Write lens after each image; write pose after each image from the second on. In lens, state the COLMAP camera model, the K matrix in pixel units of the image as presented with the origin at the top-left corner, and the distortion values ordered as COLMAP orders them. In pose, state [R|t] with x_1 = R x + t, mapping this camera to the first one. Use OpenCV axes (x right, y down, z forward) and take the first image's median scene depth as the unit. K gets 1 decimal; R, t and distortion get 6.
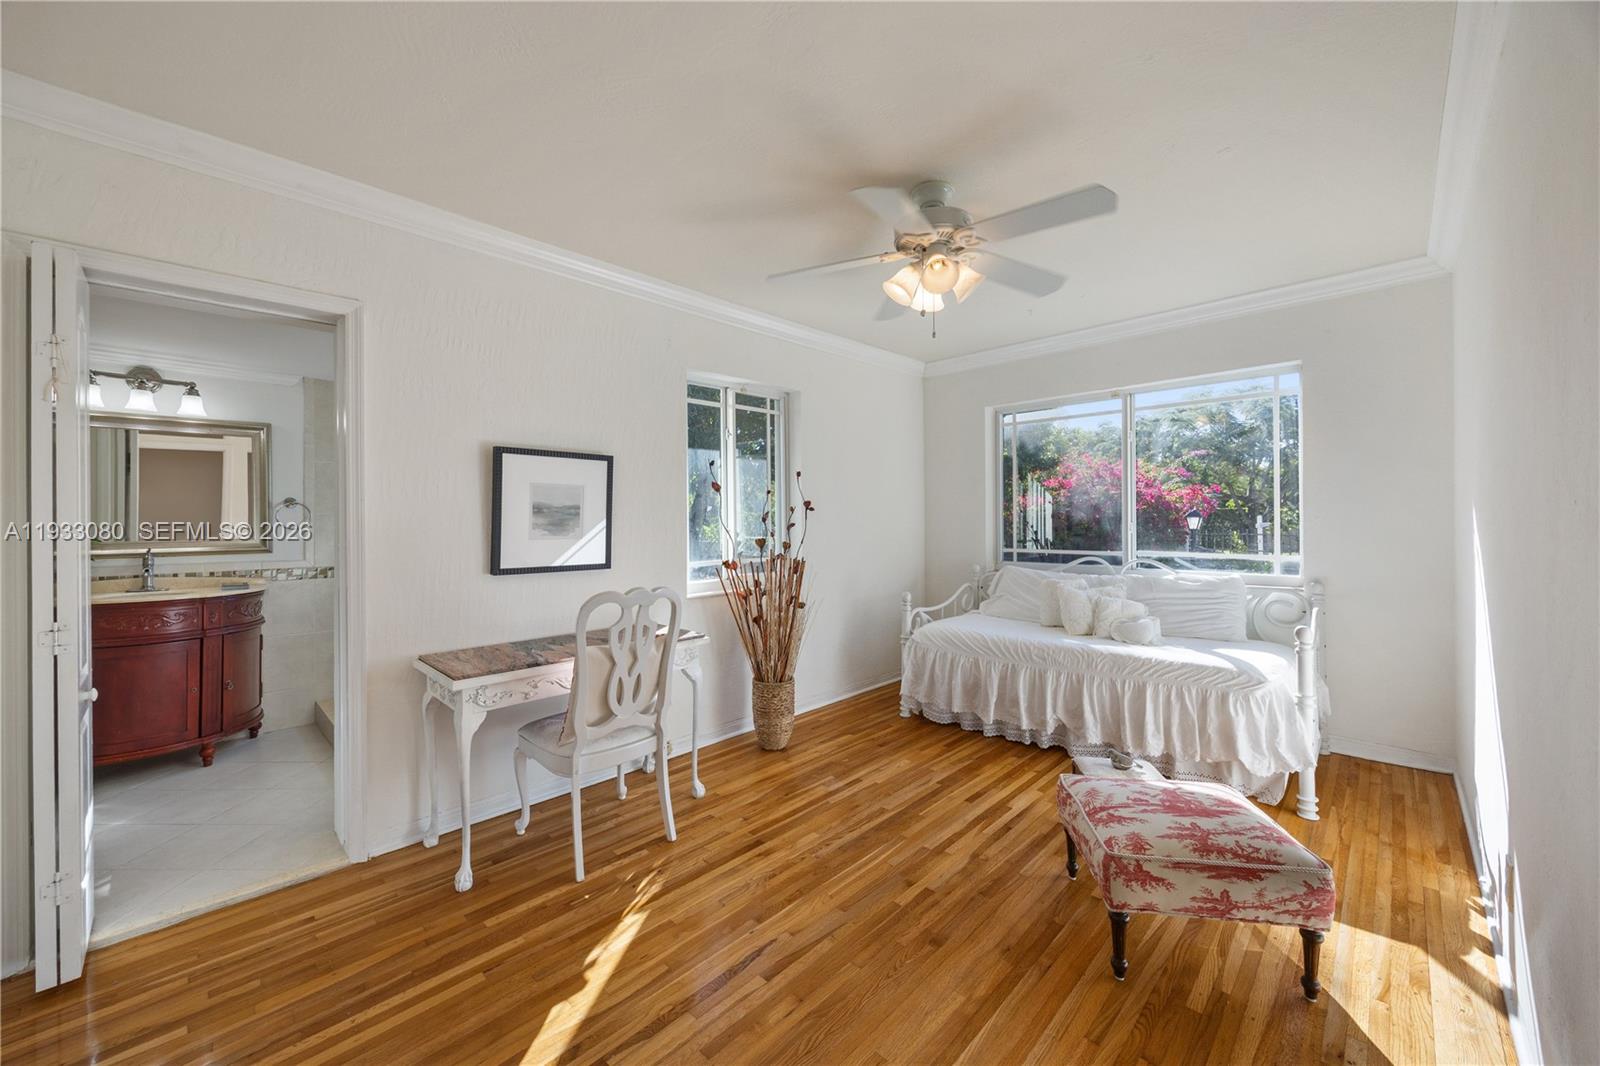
lens RADIAL K [[619.4, 0, 796.0], [0, 619.4, 518.0], [0, 0, 1]] dist [-0.001111, -0.000008]
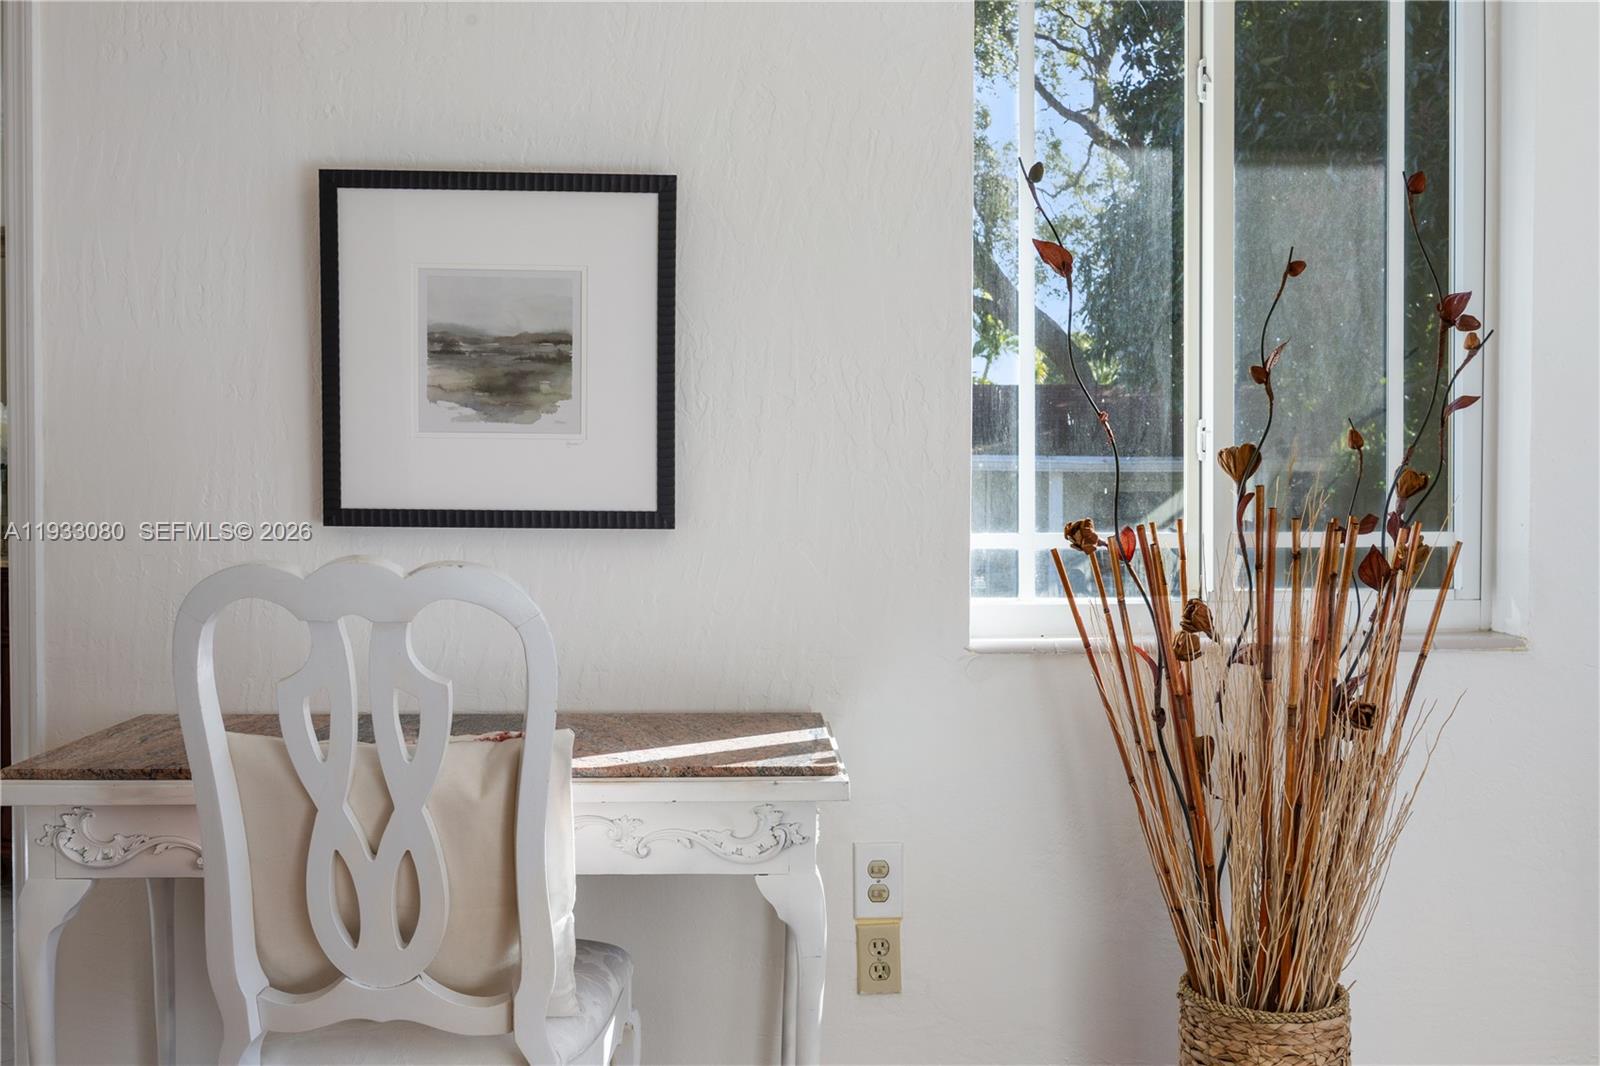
lens RADIAL K [[1582.7, 0, 799.3], [0, 1582.7, 504.3], [0, 0, 1]] dist [0.002648, 0.000968]
pose [[0.721966, 0.022037, -0.691577, 0.320307], [-0.005044, 0.999634, 0.026587, 0.047293], [0.691910, -0.015707, 0.721813, 0.454025]]
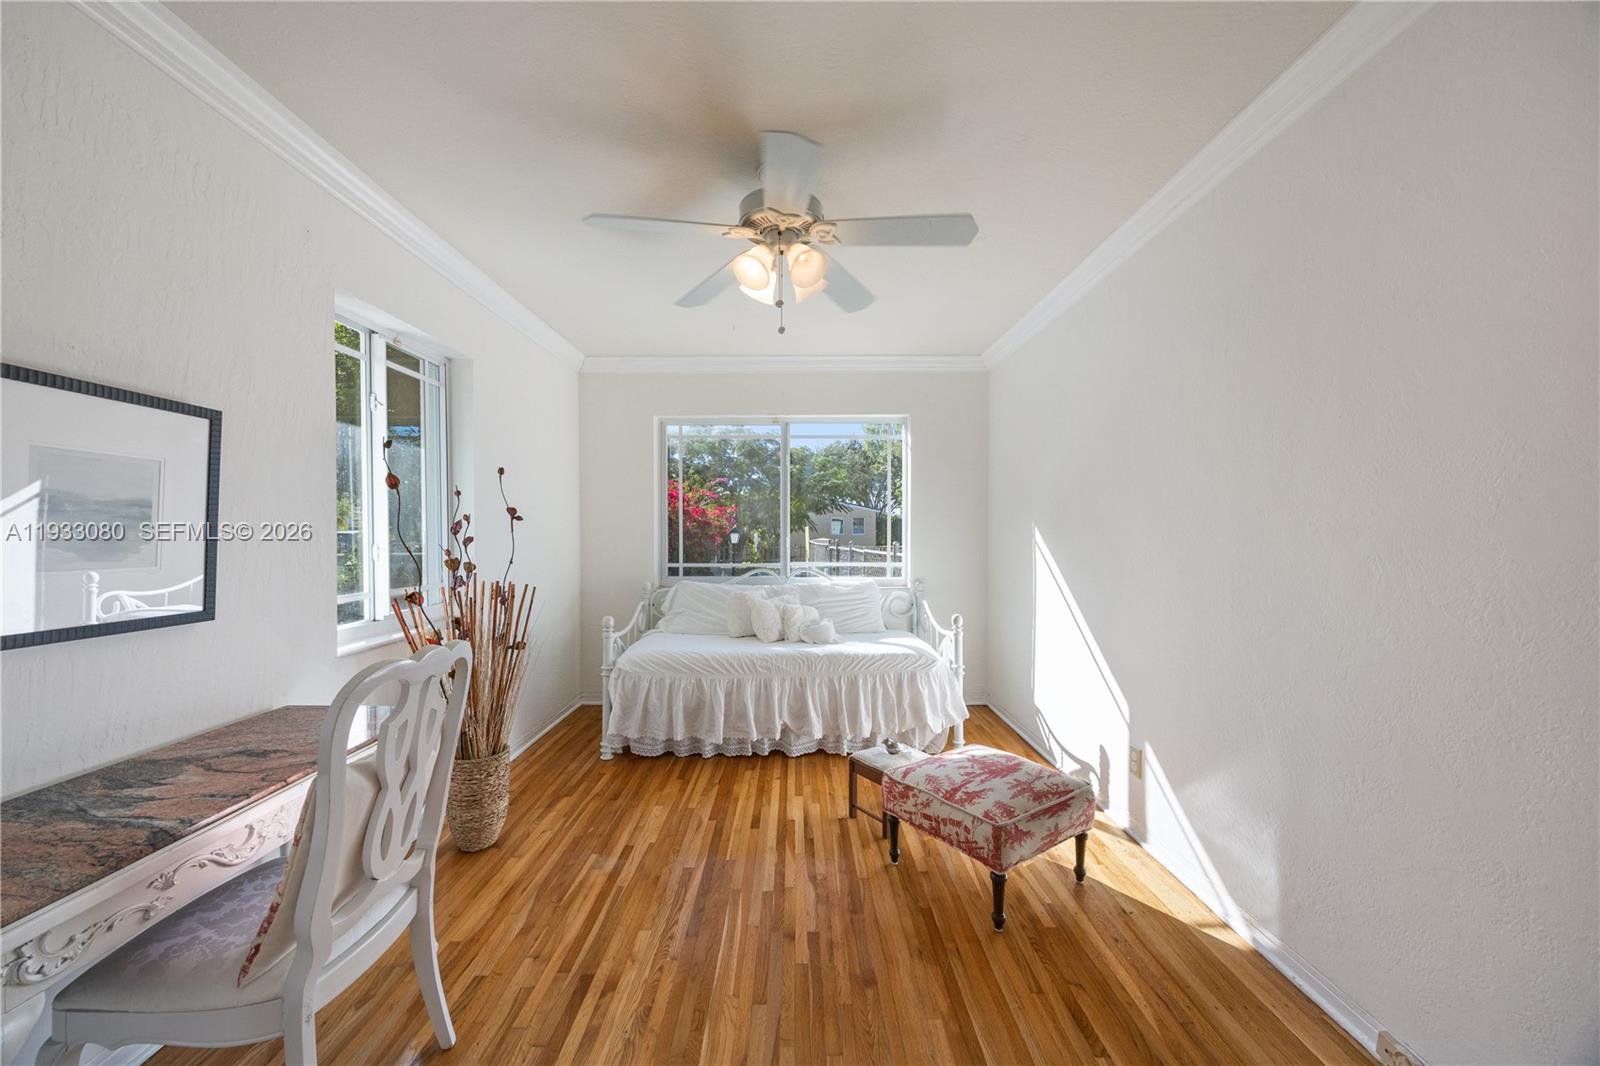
lens RADIAL K [[614.2, 0, 799.3], [0, 614.2, 542.0], [0, 0, 1]] dist [0.000566, 0.000236]
pose [[0.710320, -0.003682, 0.703869, -0.315964], [-0.006096, 0.999917, 0.011383, 0.004649], [-0.703853, -0.012376, 0.710238, 0.263881]]
